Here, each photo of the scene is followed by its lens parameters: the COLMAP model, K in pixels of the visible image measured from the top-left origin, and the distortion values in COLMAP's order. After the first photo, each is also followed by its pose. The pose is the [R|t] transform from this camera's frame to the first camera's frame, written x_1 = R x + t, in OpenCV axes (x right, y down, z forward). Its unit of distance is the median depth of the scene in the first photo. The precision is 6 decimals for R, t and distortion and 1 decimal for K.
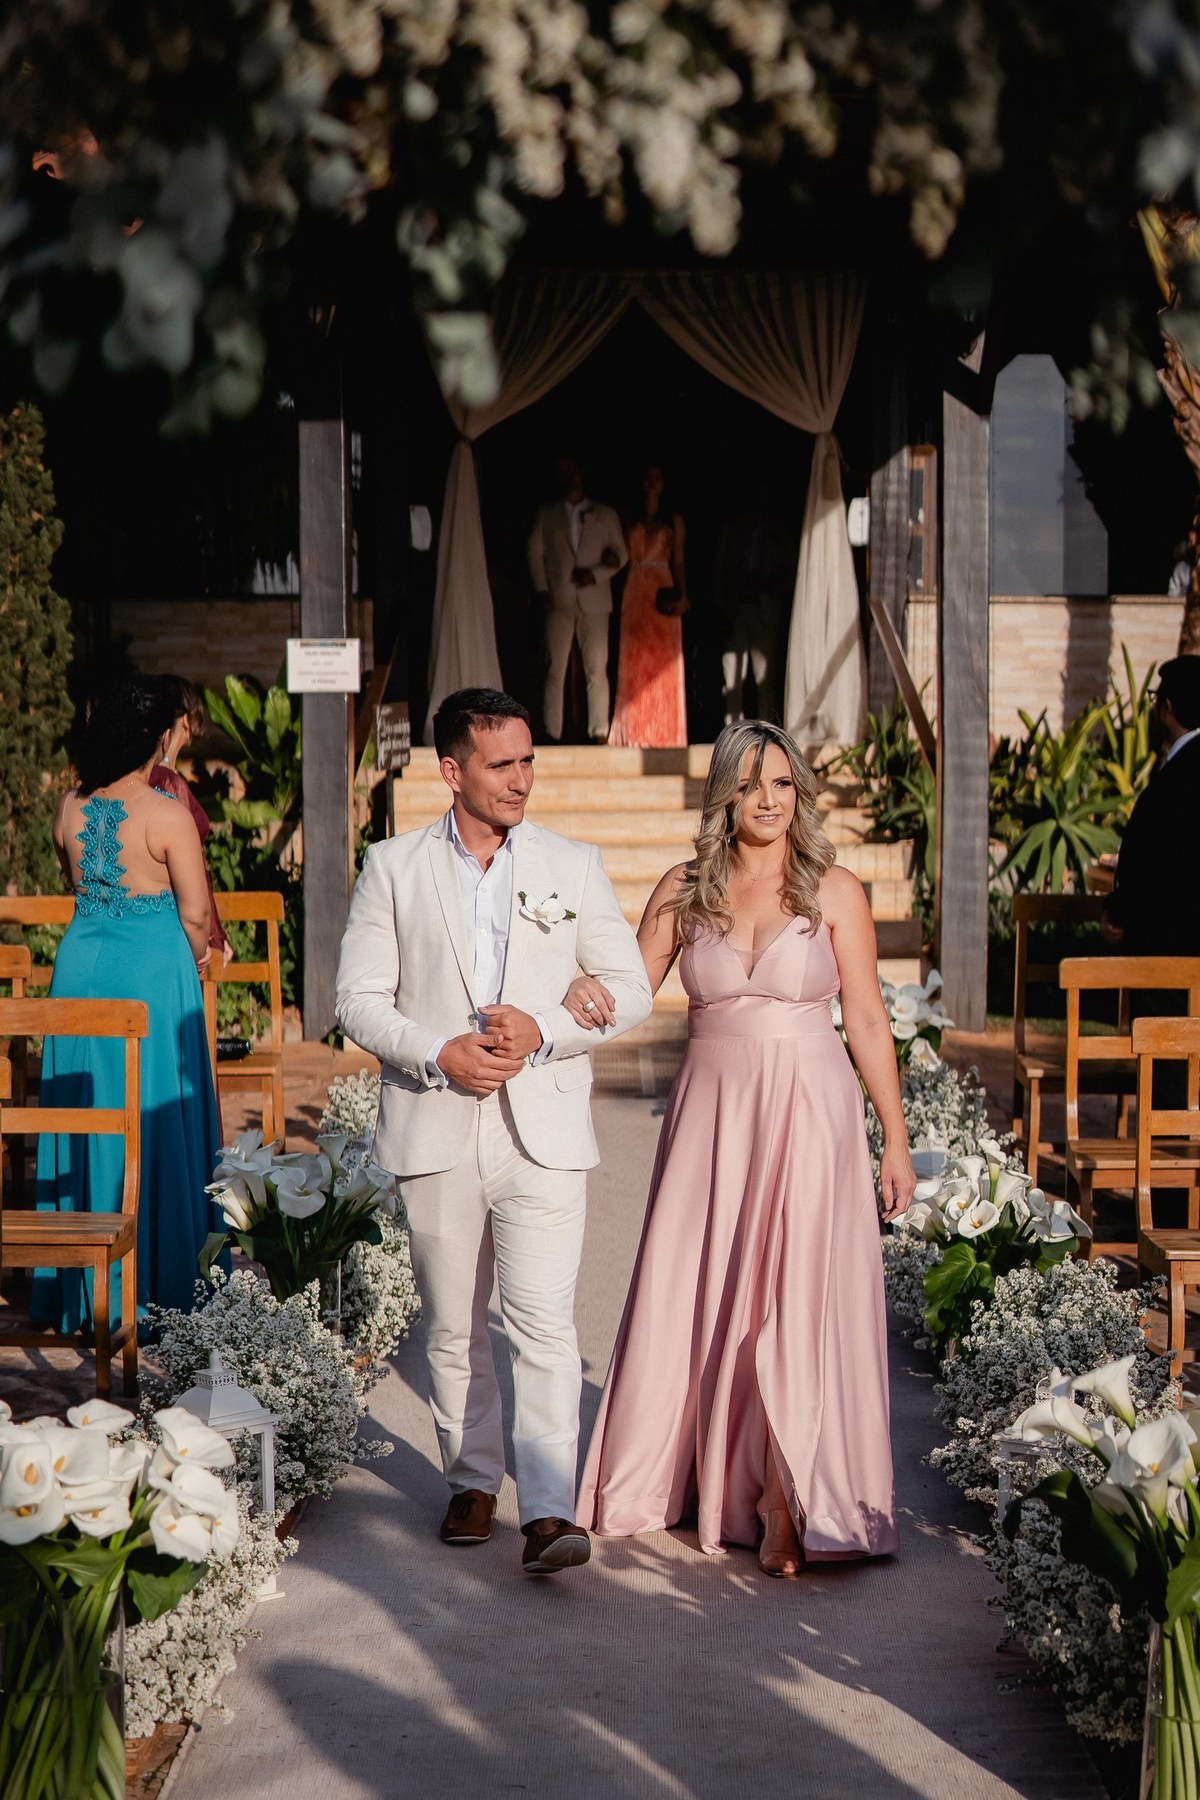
lens RADIAL K [[3696.1, 0, 815.4], [0, 3696.1, 1121.4], [0, 0, 1]] dist [-0.008561, 0.145269]
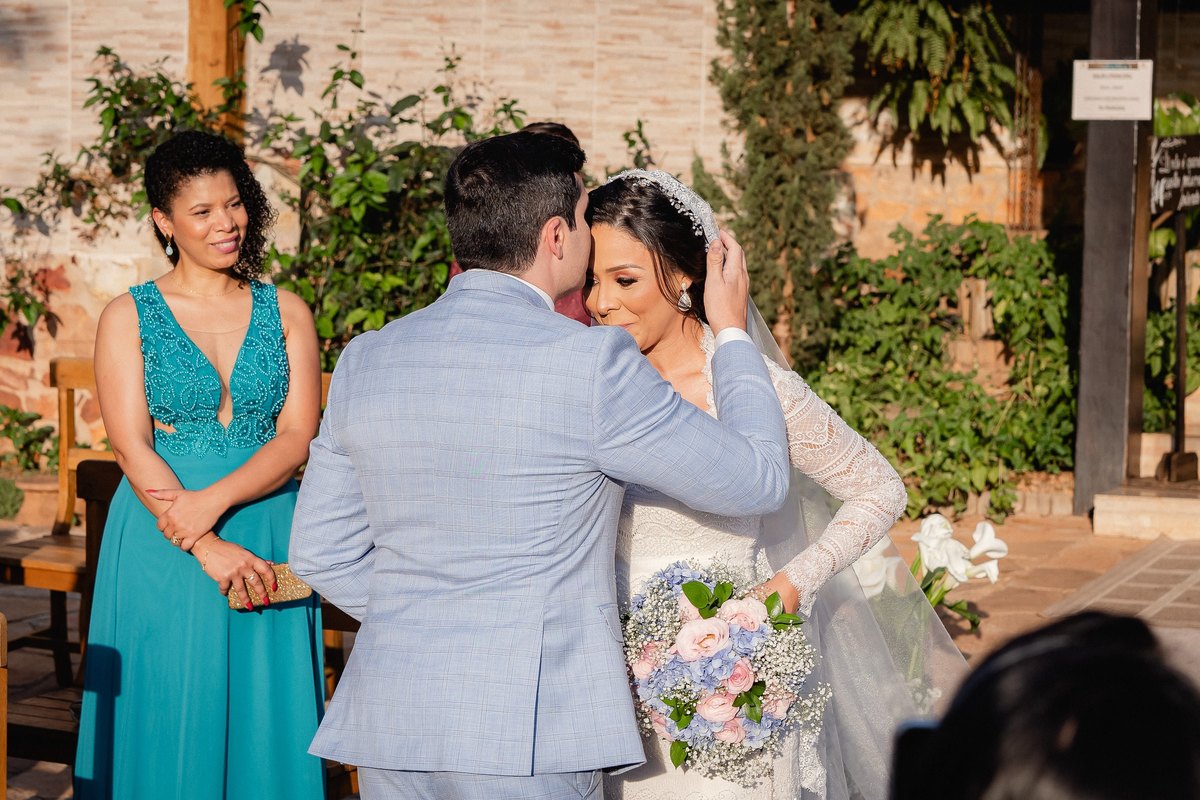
lens RADIAL K [[3019.5, 0, 601.7], [0, 3019.5, 367.3], [0, 0, 1]] dist [-0.016775, -0.170755]
pose [[0.877311, 0.047588, -0.477558, 0.106447], [-0.057115, 0.998353, -0.005439, -0.047058], [0.476513, 0.032047, 0.878583, 0.317112]]
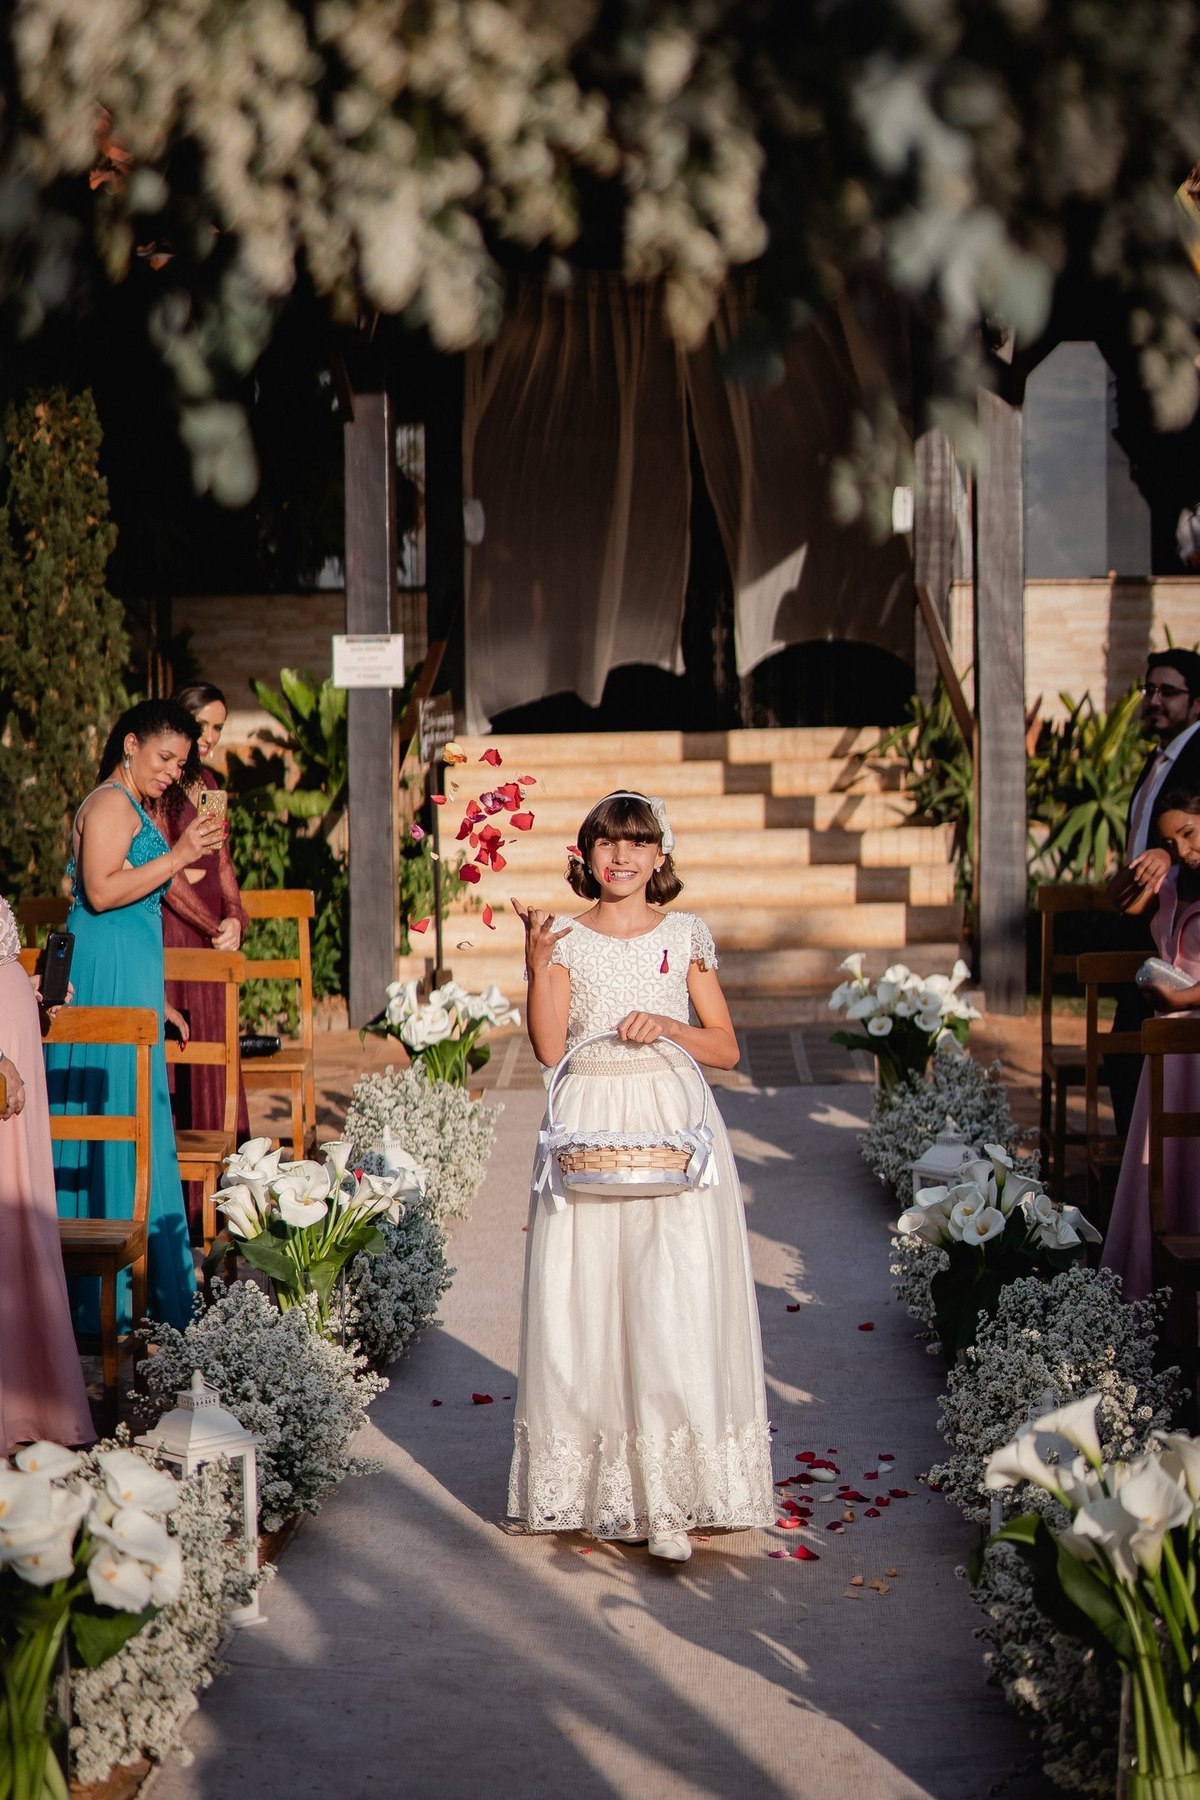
lens RADIAL K [[3622.9, 0, 633.4], [0, 3622.9, 870.6], [0, 0, 1]] dist [-0.030508, 0.235901]
pose [[0.997335, -0.009219, -0.072373, 0.011761], [0.004977, 0.998270, -0.058581, -0.006650], [0.072788, 0.058065, 0.995656, 0.013101]]
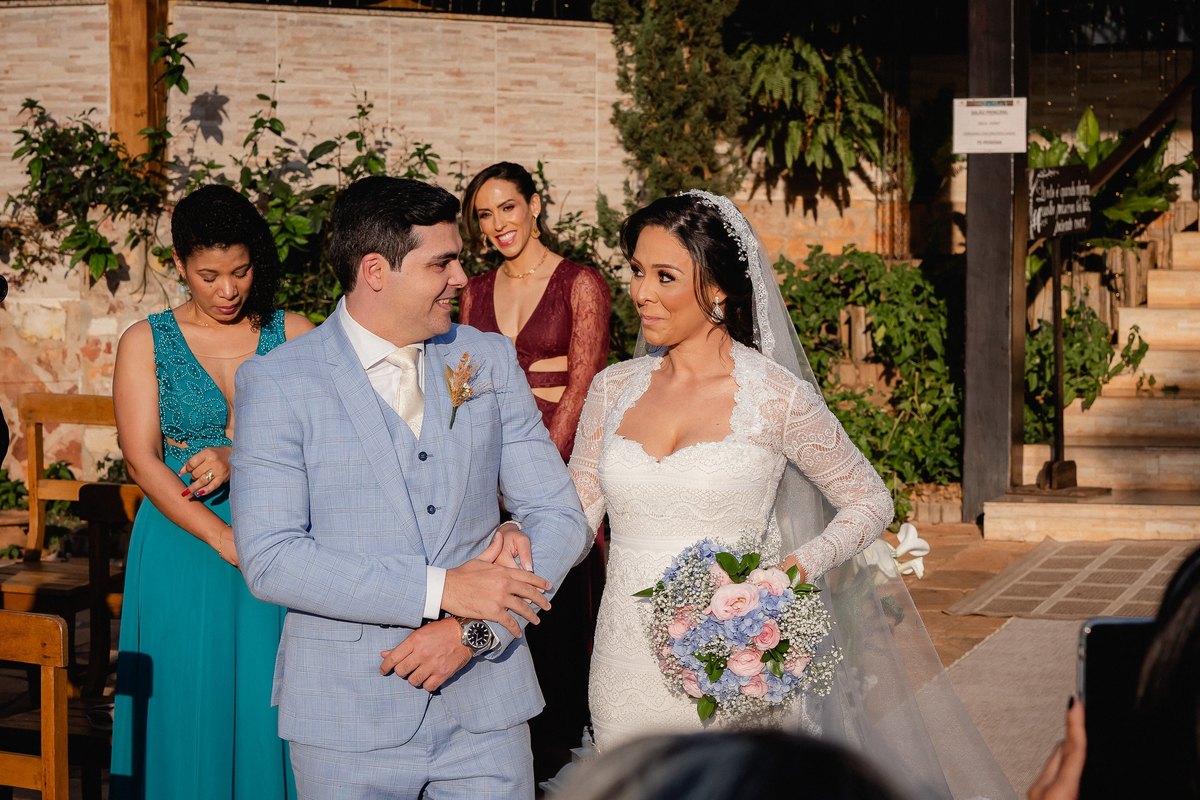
lens RADIAL K [[2948.2, 0, 681.5], [0, 2948.2, 400.9], [0, 0, 1]] dist [-0.024481, 0.226878]
pose [[0.914044, 0.026020, -0.404780, 0.101924], [-0.033037, 0.999400, -0.010357, -0.042997], [0.404268, 0.022839, 0.914355, 0.284057]]
